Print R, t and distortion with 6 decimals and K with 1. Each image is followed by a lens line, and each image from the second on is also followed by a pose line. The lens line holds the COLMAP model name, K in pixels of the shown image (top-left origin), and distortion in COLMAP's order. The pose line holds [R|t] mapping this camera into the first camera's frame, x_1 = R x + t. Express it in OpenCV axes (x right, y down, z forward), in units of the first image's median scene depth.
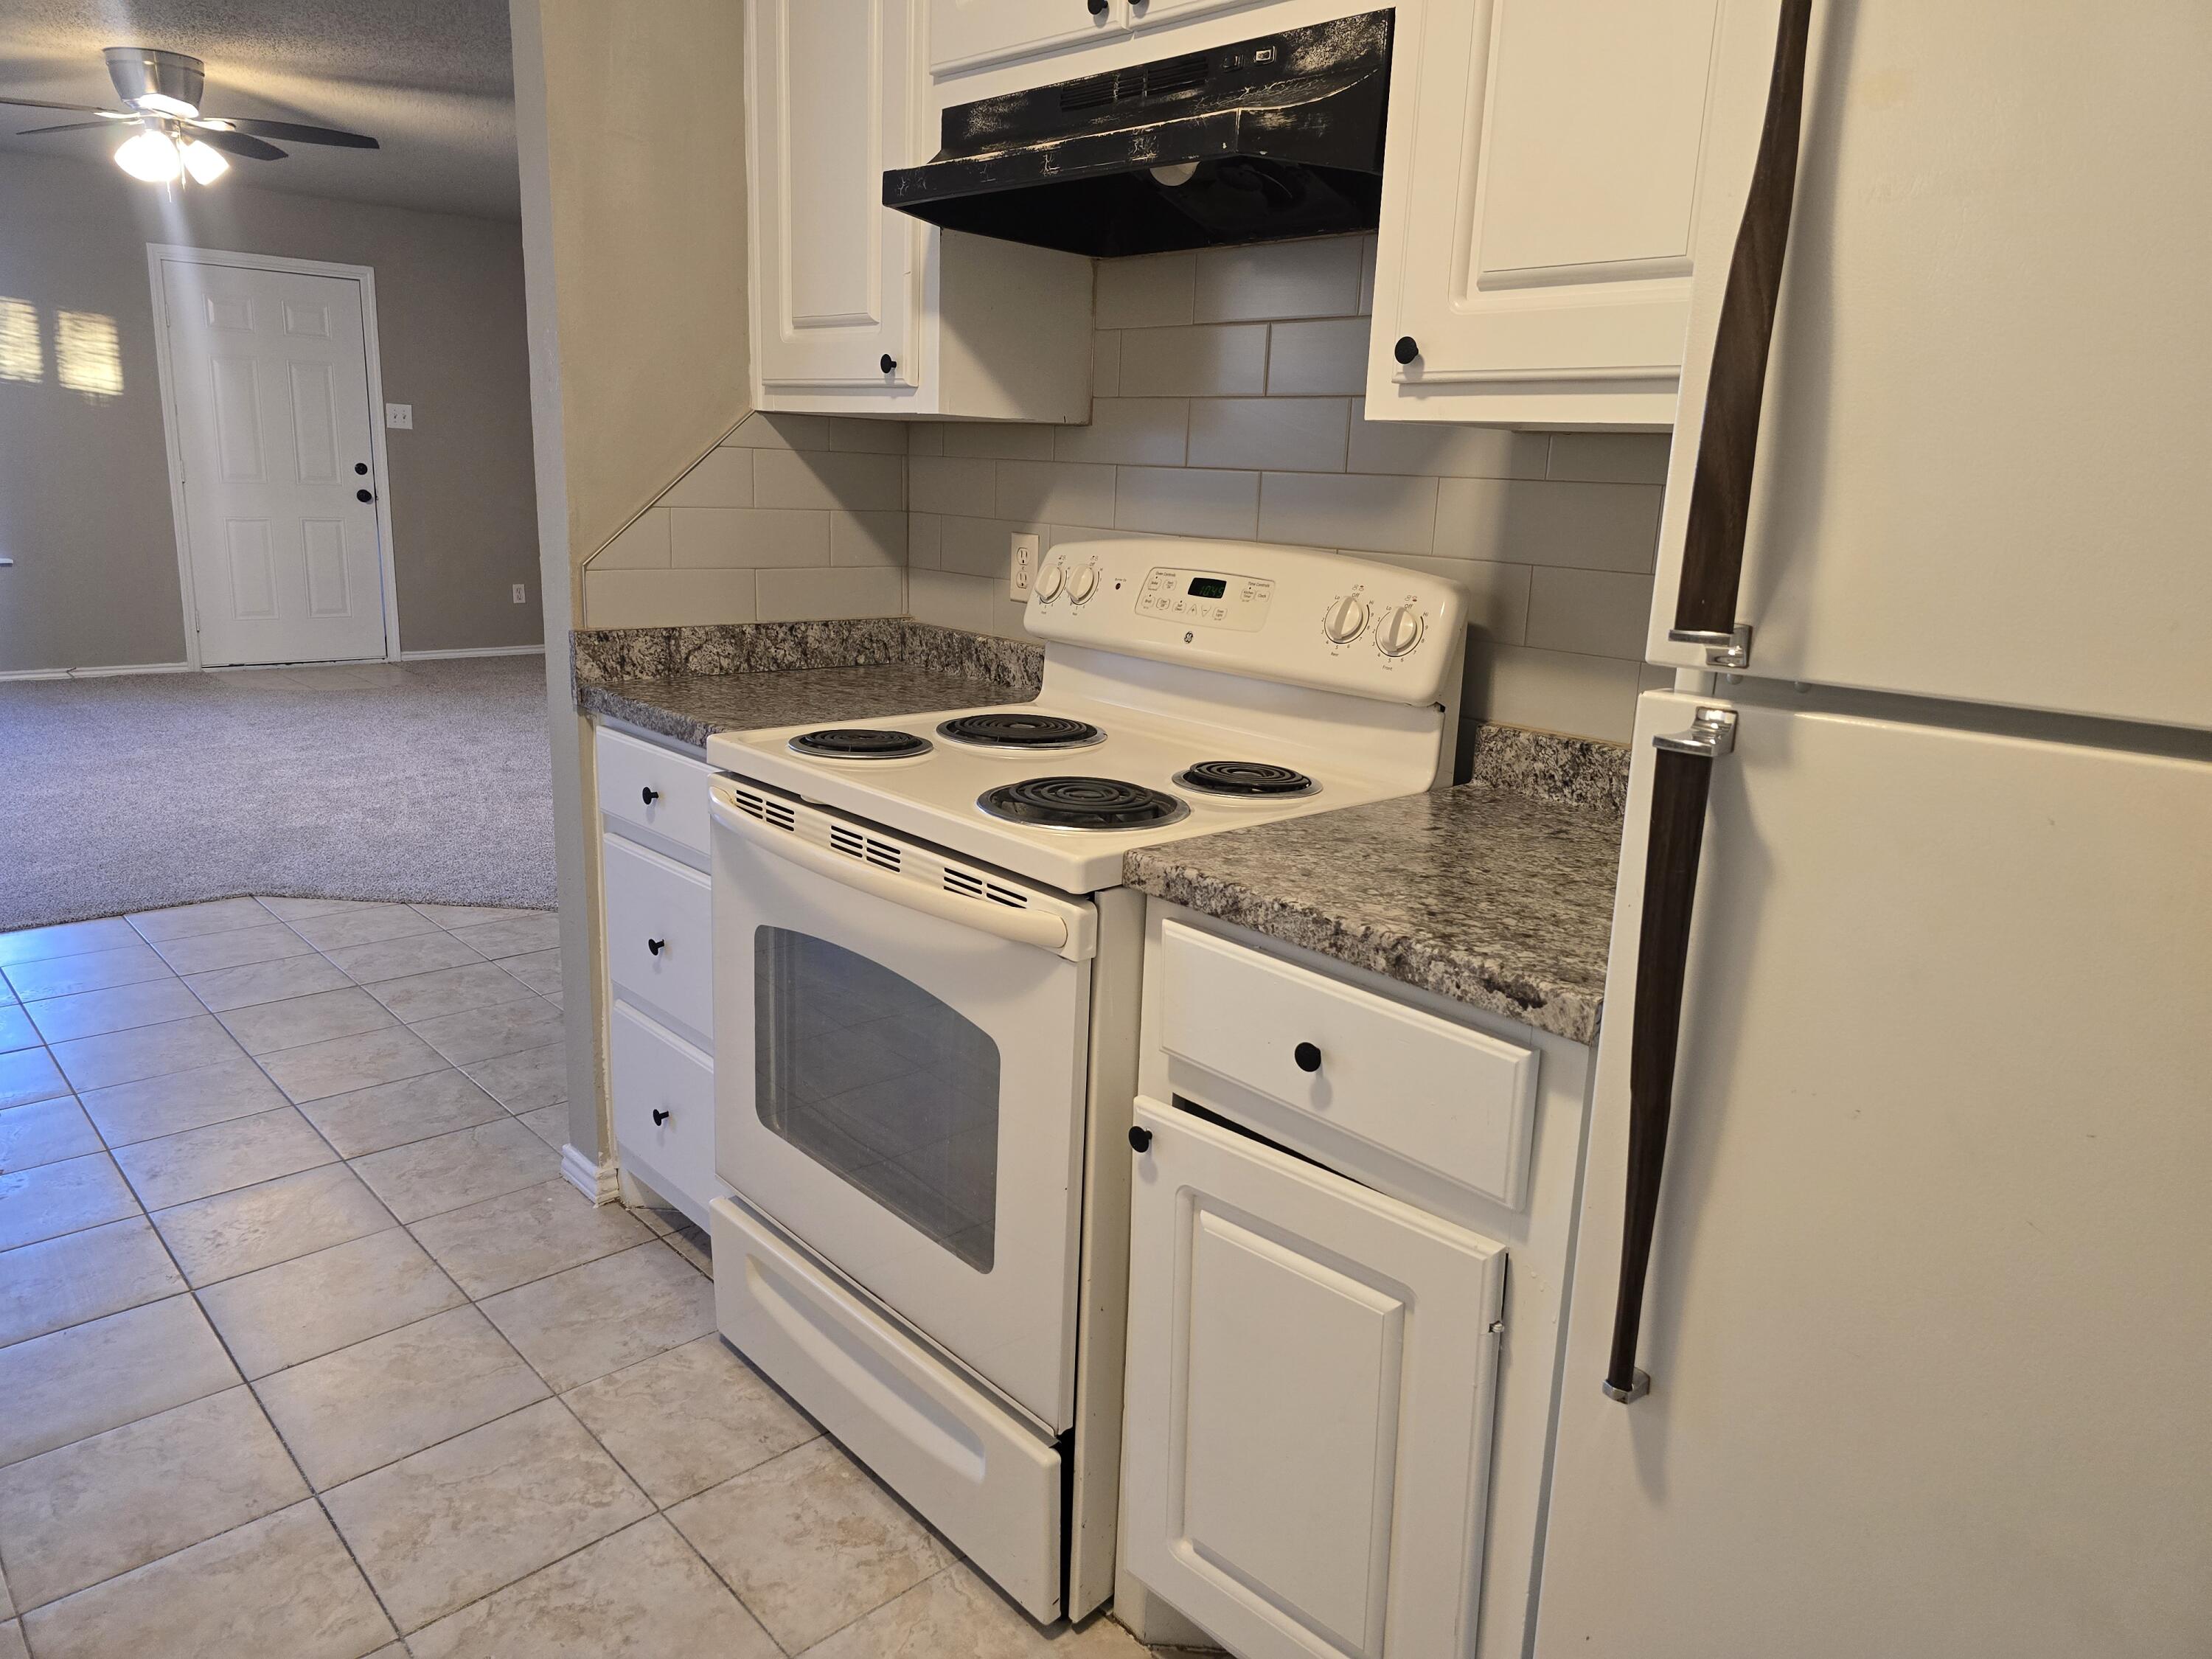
lens RADIAL K [[1498.7, 0, 1112.5], [0, 1498.7, 816.7], [0, 0, 1]] dist [0.038435, -0.025267]
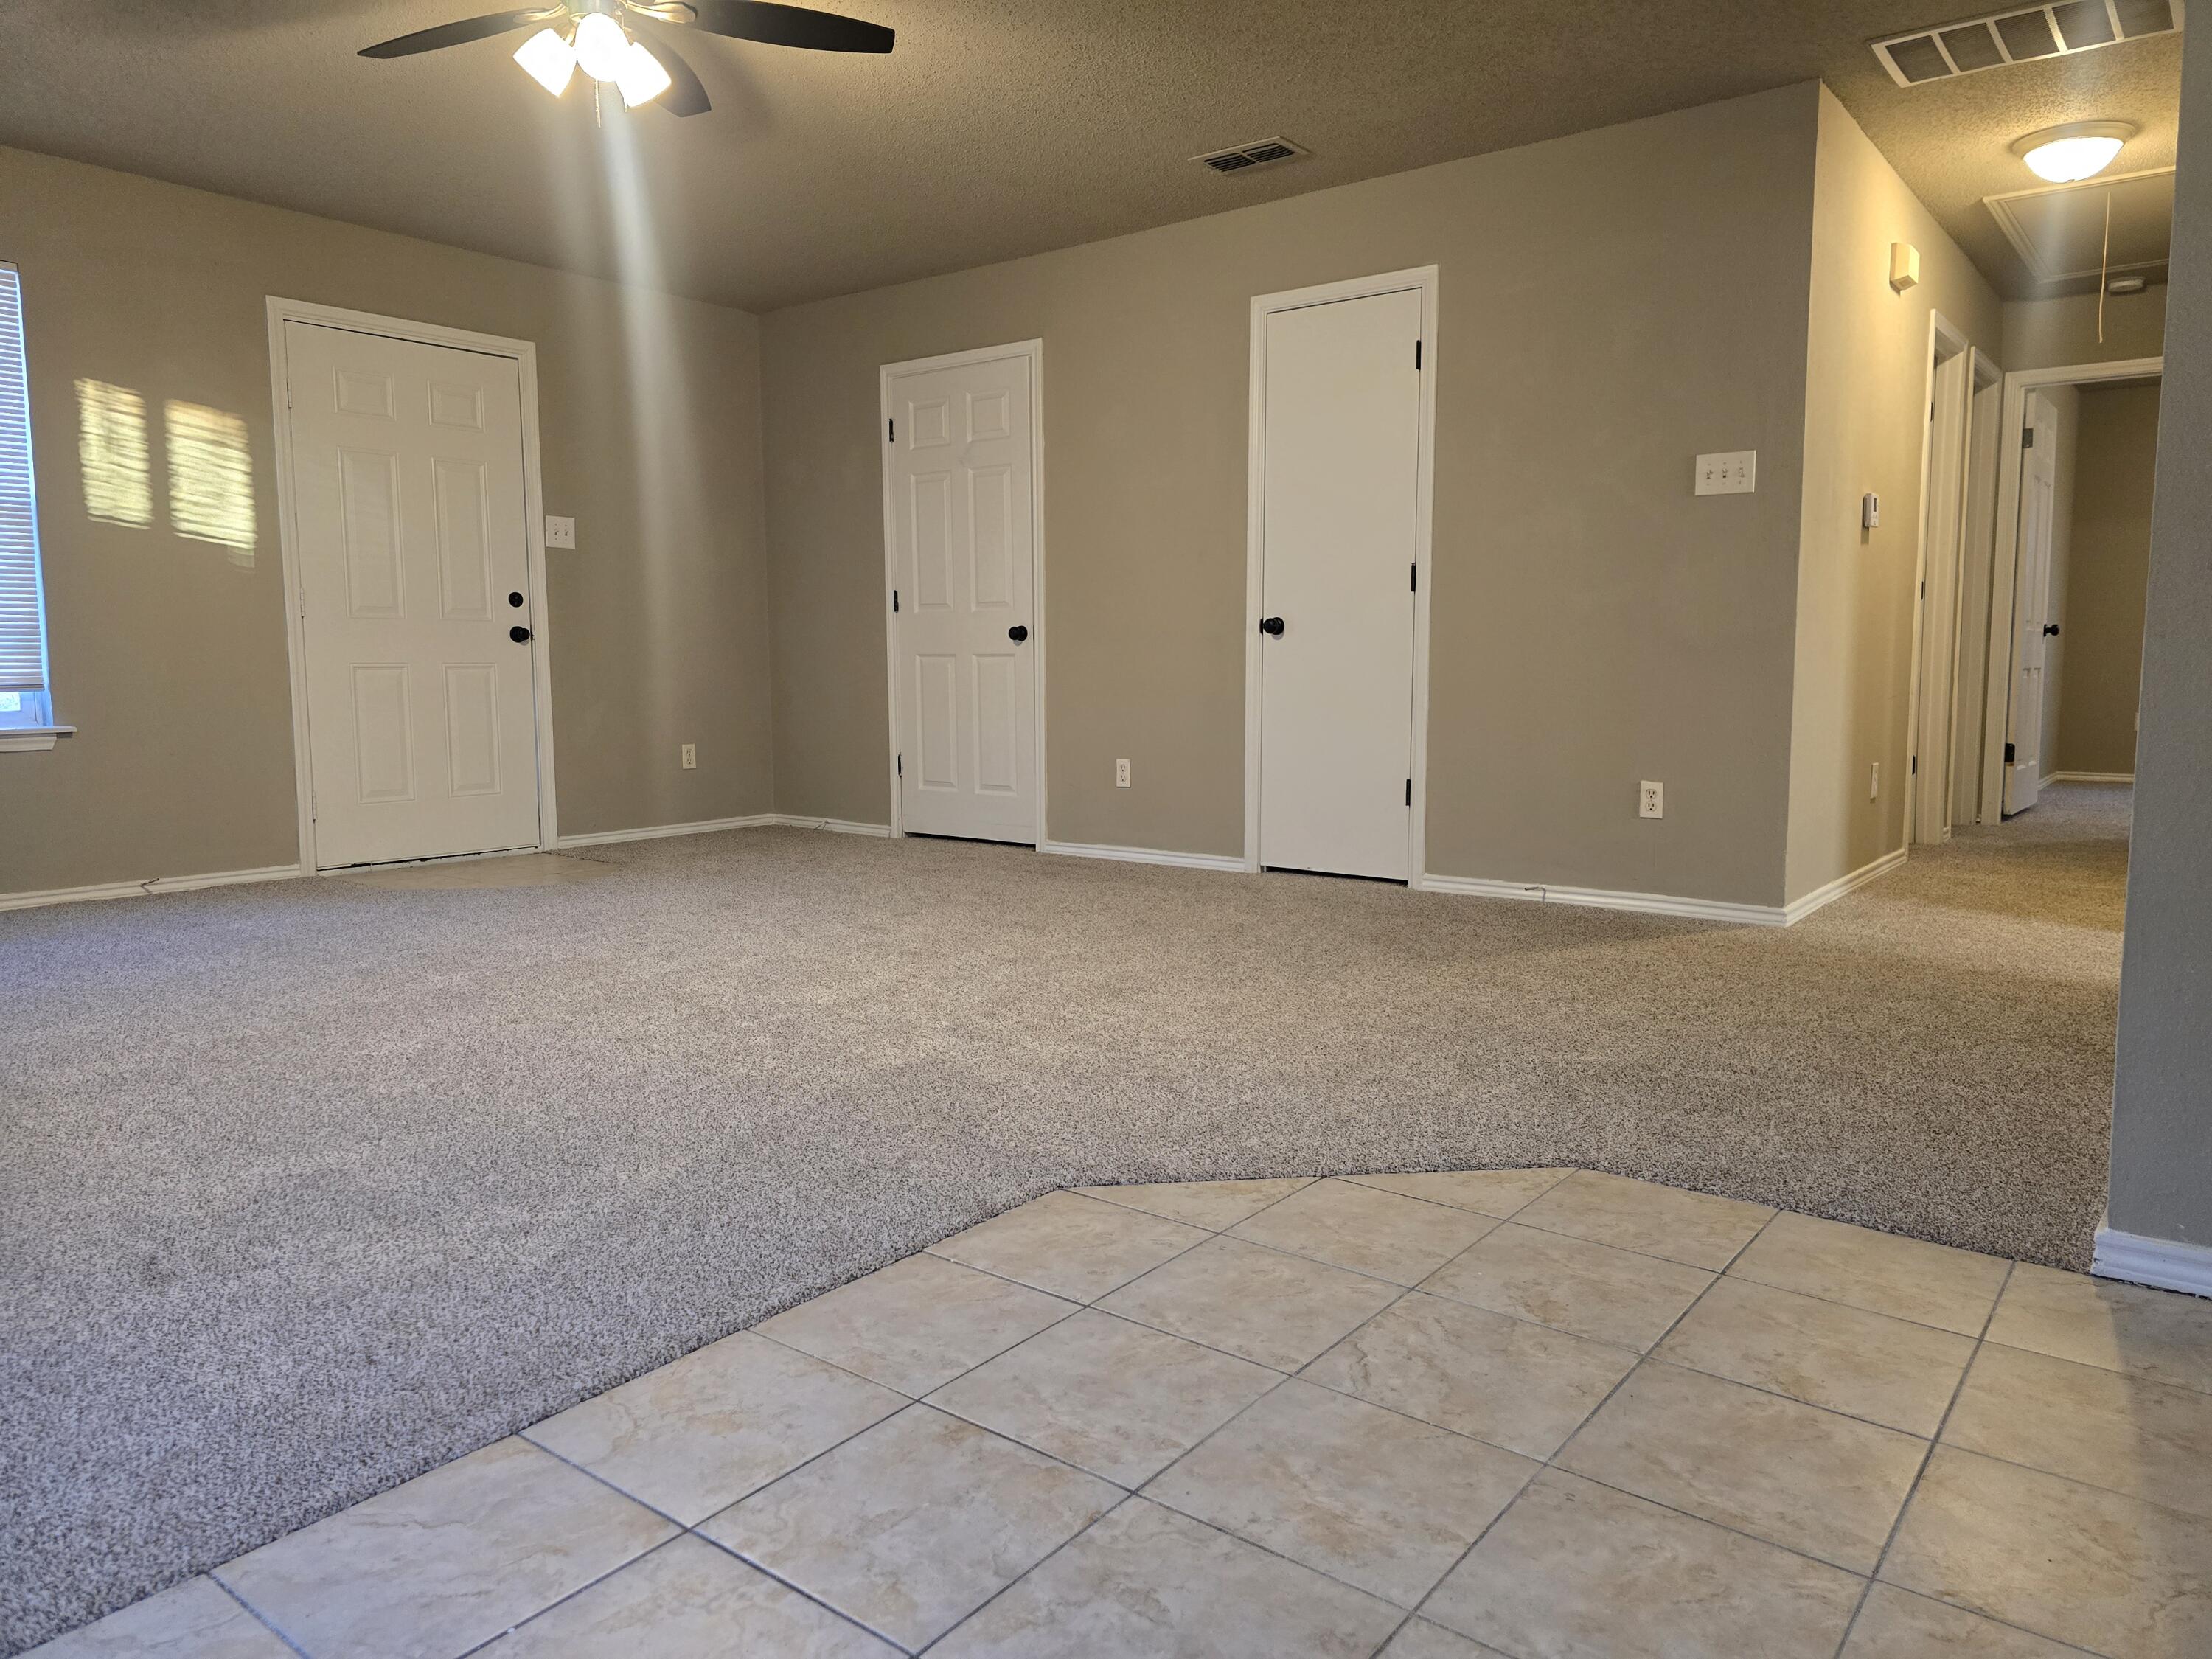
lens RADIAL K [[1498.7, 0, 1103.3], [0, 1498.7, 827.4], [0, 0, 1]] dist [0.038435, -0.025267]
pose [[0.987023, -0.061355, 0.148395, -0.338817], [0.078415, 0.990611, -0.111984, -0.008584], [-0.140131, 0.122167, 0.982567, 0.237399]]
